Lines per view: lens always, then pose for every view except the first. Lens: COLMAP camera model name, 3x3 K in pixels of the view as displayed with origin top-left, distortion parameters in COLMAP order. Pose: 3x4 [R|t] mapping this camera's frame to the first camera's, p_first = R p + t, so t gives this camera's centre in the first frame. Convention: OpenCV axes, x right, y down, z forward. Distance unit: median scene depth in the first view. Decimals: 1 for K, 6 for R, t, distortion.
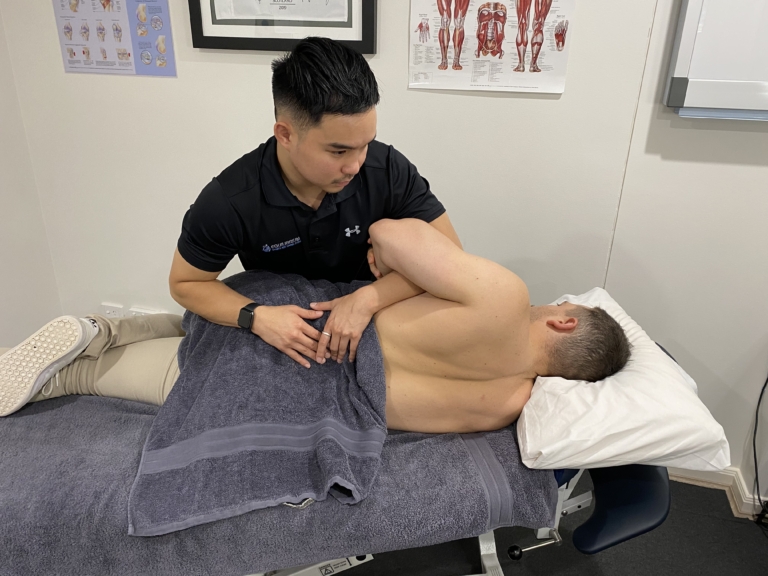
lens RADIAL K [[597.1, 0, 384.0], [0, 597.1, 288.0], [0, 0, 1]] dist [0.037326, -0.040188]
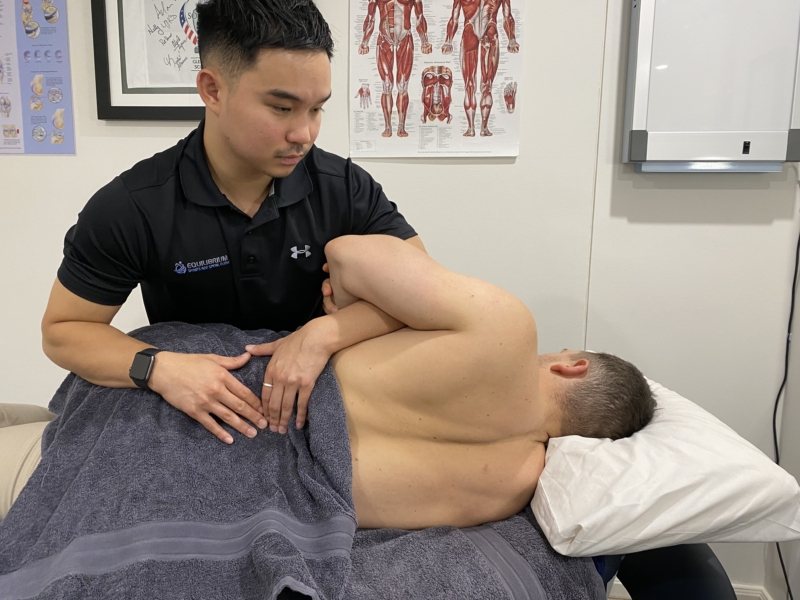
lens RADIAL K [[618.5, 0, 399.6], [0, 618.5, 303.3], [0, 0, 1]] dist [0.003646, 0.001565]
pose [[0.987868, -0.023941, 0.153442, -0.046993], [0.063531, 0.963887, -0.258624, 0.175981], [-0.141709, 0.265235, 0.953713, 0.239541]]
